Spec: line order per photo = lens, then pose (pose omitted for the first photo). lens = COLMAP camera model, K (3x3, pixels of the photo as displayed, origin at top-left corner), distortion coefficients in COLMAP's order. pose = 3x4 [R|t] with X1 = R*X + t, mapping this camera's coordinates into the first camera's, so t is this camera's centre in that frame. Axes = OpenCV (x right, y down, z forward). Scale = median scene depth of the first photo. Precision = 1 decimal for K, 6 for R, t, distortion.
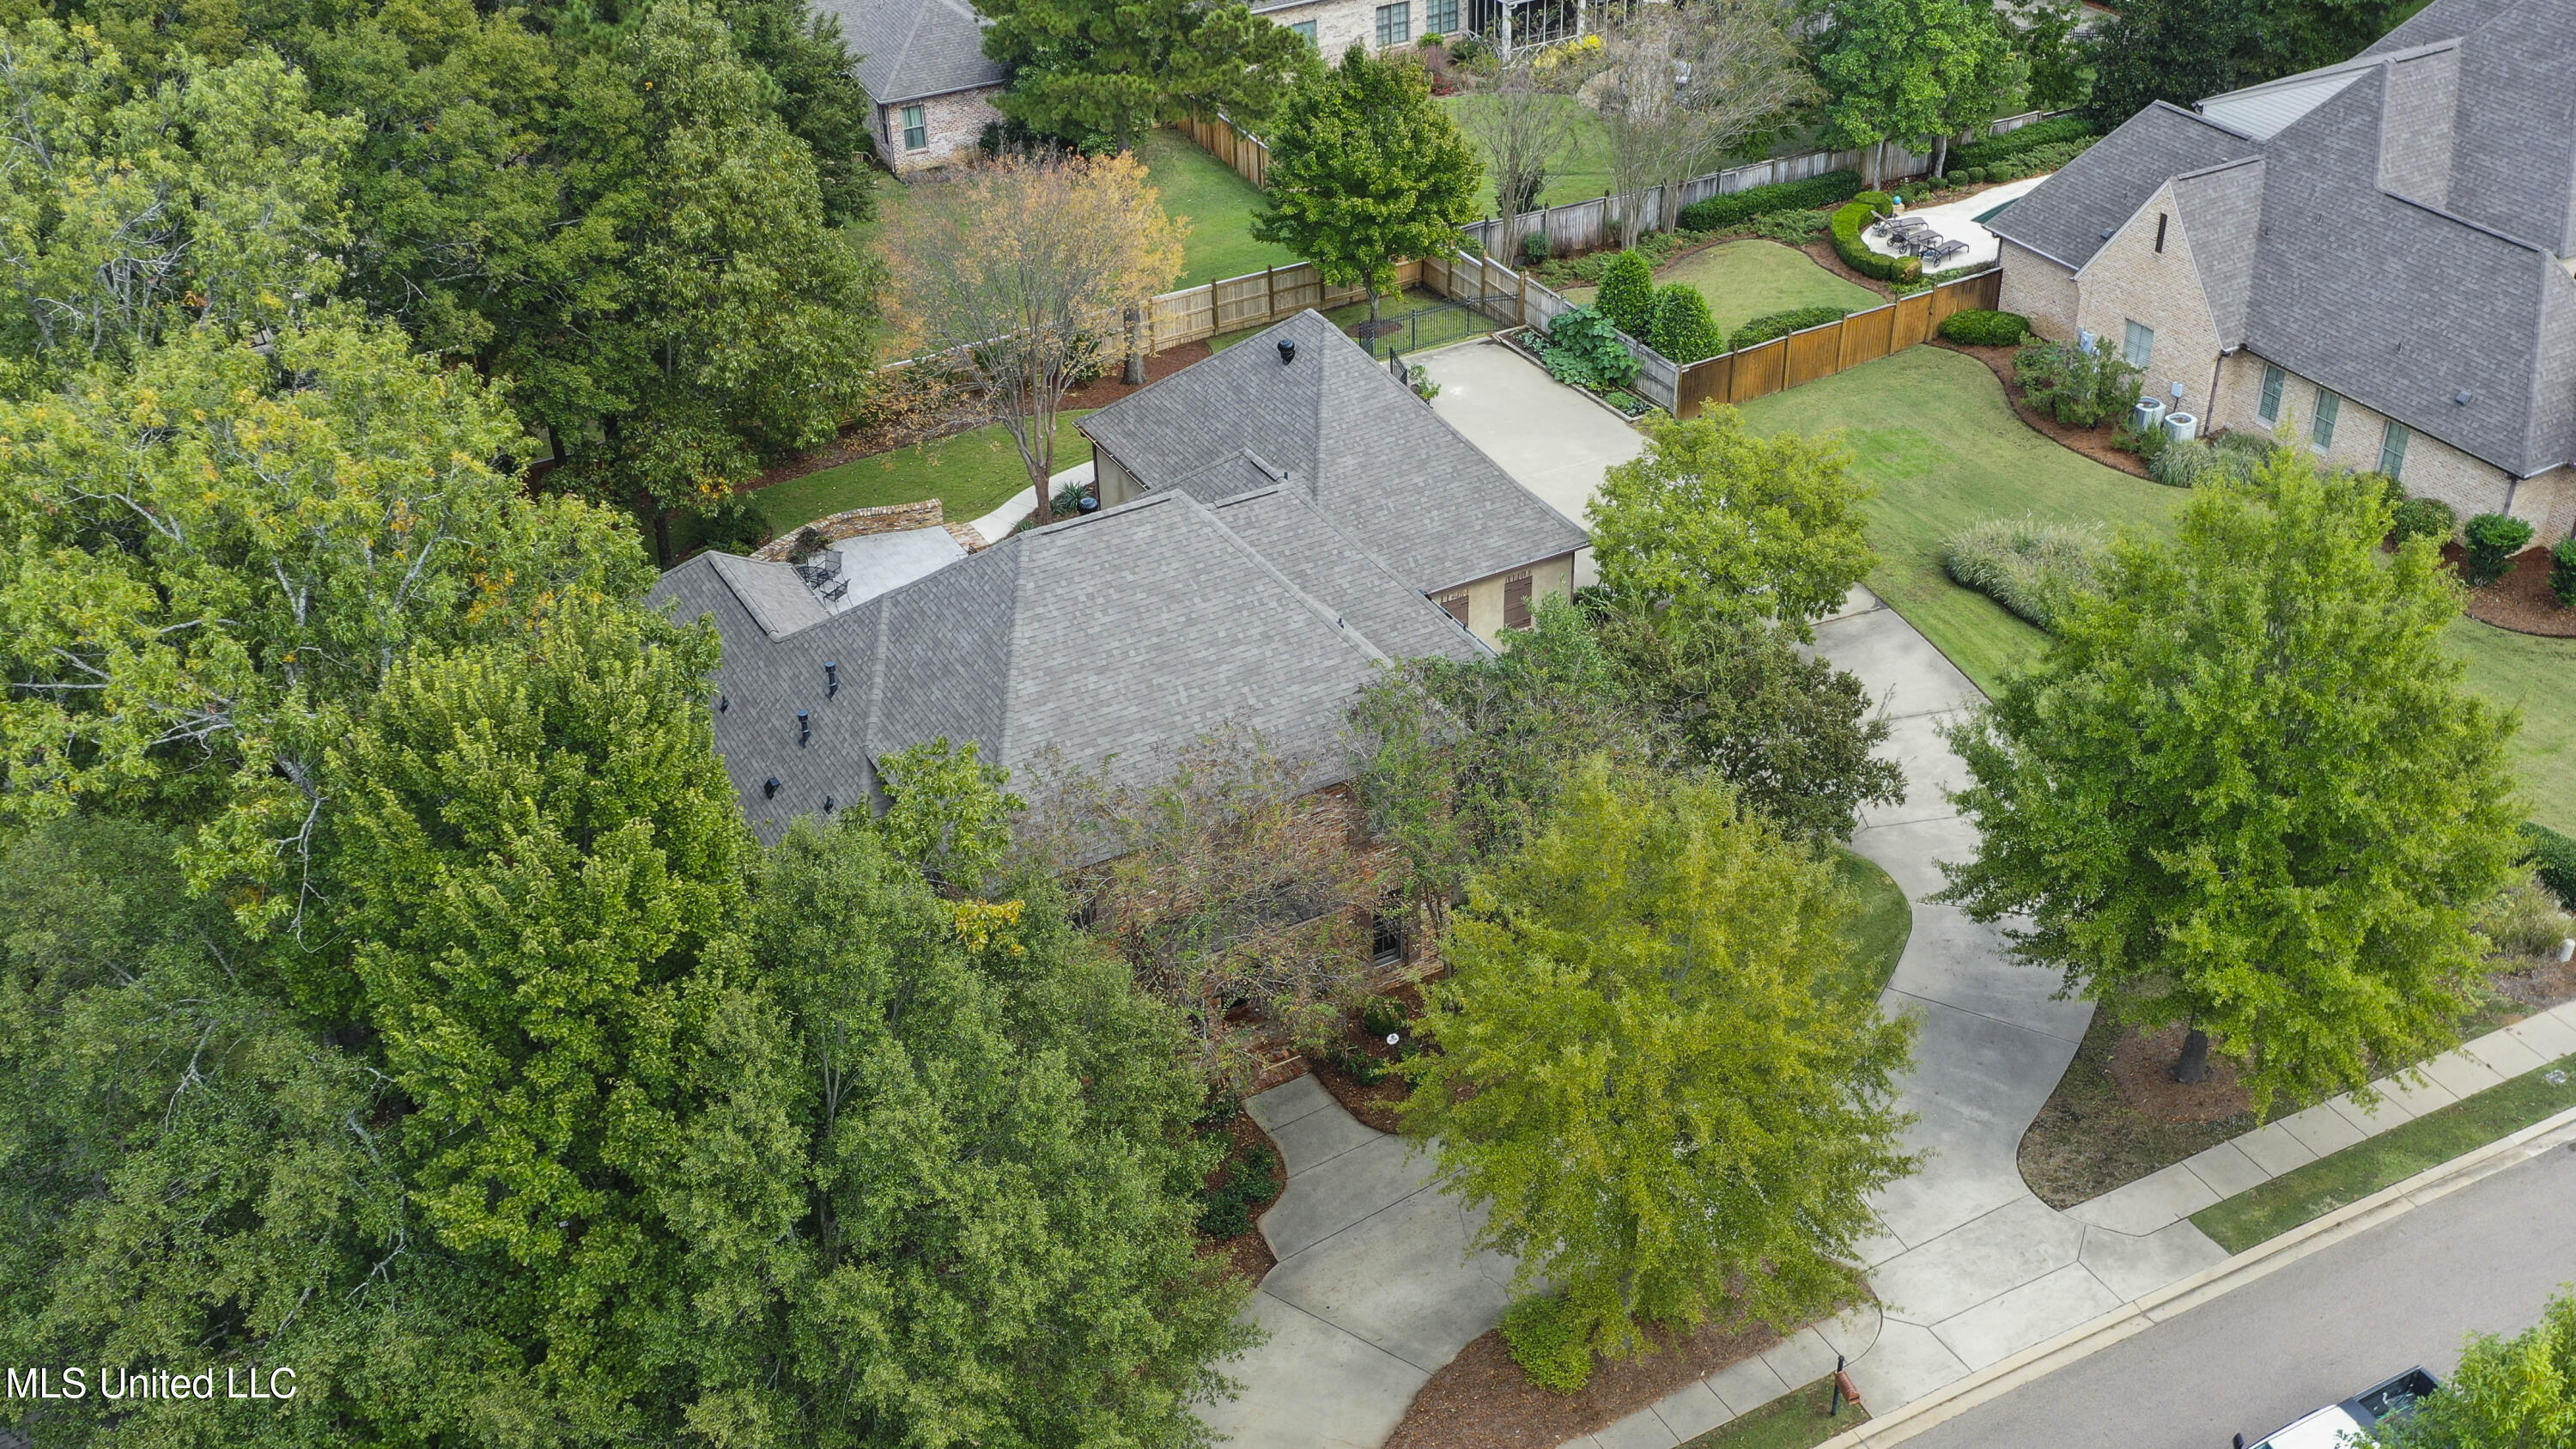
lens RADIAL K [[2113.0, 0, 1288.0], [0, 2113.0, 724.5], [0, 0, 1]] dist [0.021312, -0.002640]
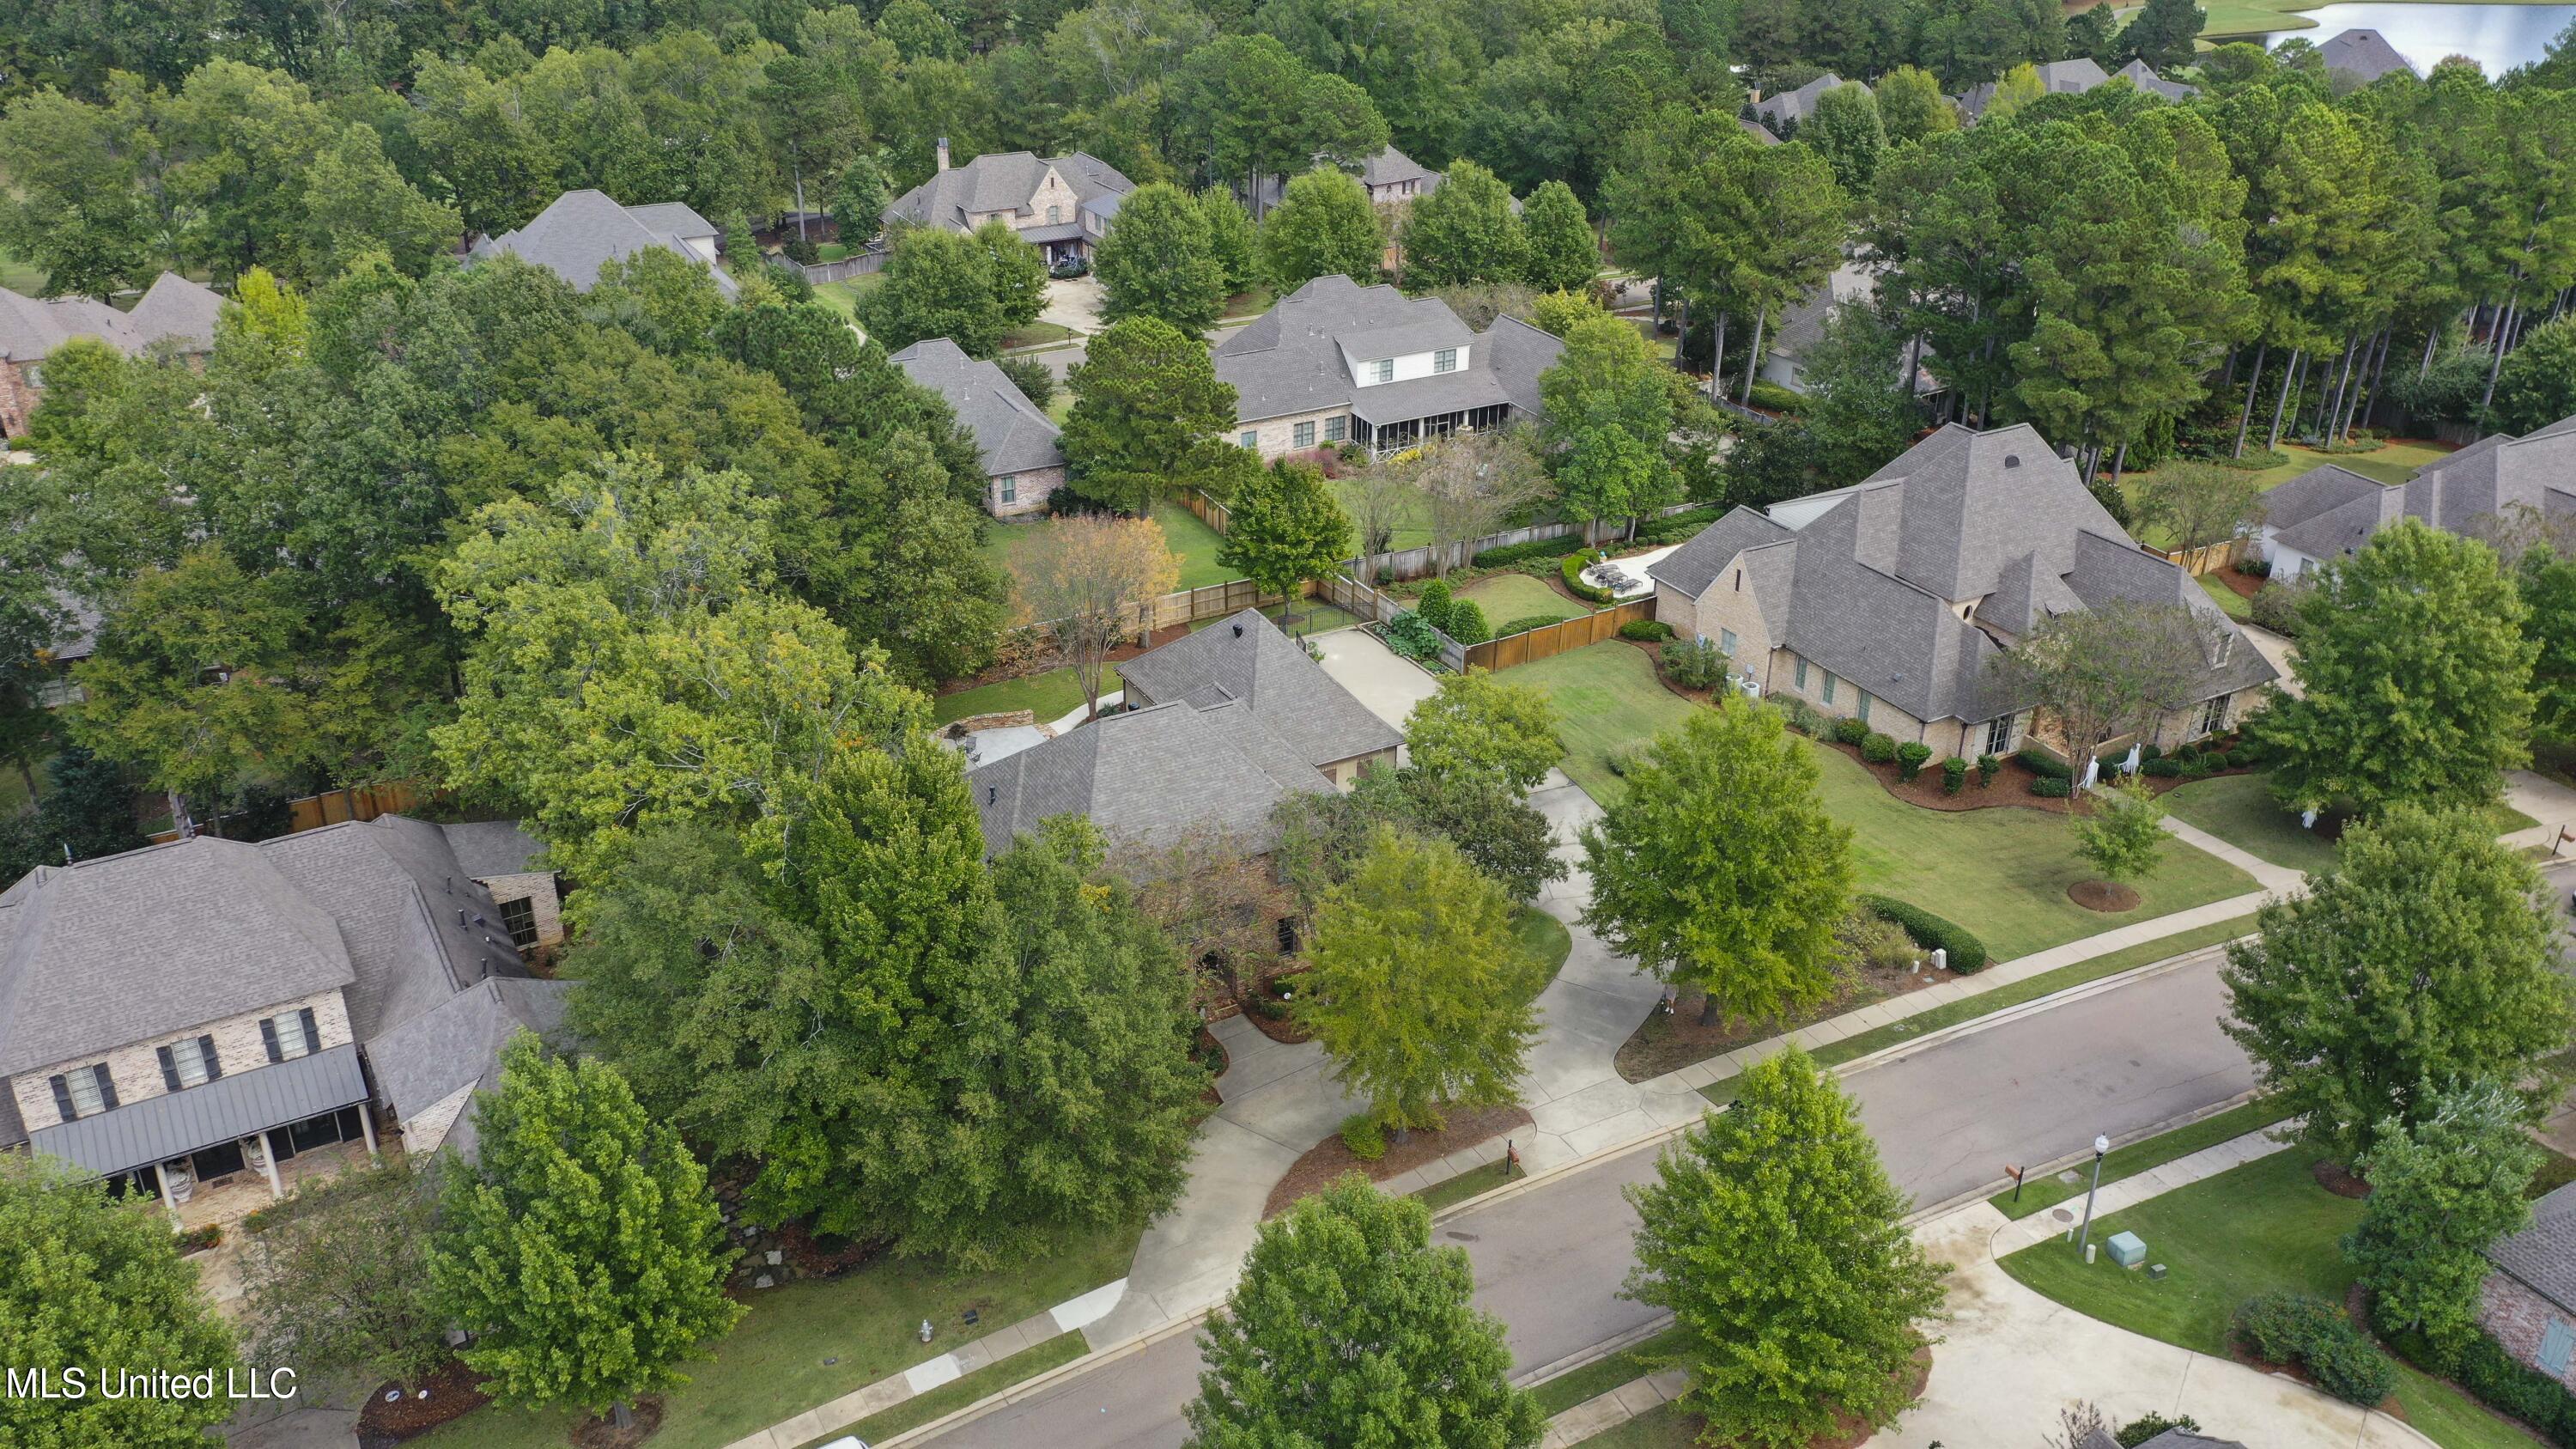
lens RADIAL K [[2113.0, 0, 1288.0], [0, 2113.0, 724.5], [0, 0, 1]] dist [0.021312, -0.002640]
pose [[0.998826, 0.028637, 0.039071, -0.025574], [-0.023106, 0.990533, -0.135313, 0.141645], [-0.042576, 0.134251, 0.990032, -0.752938]]
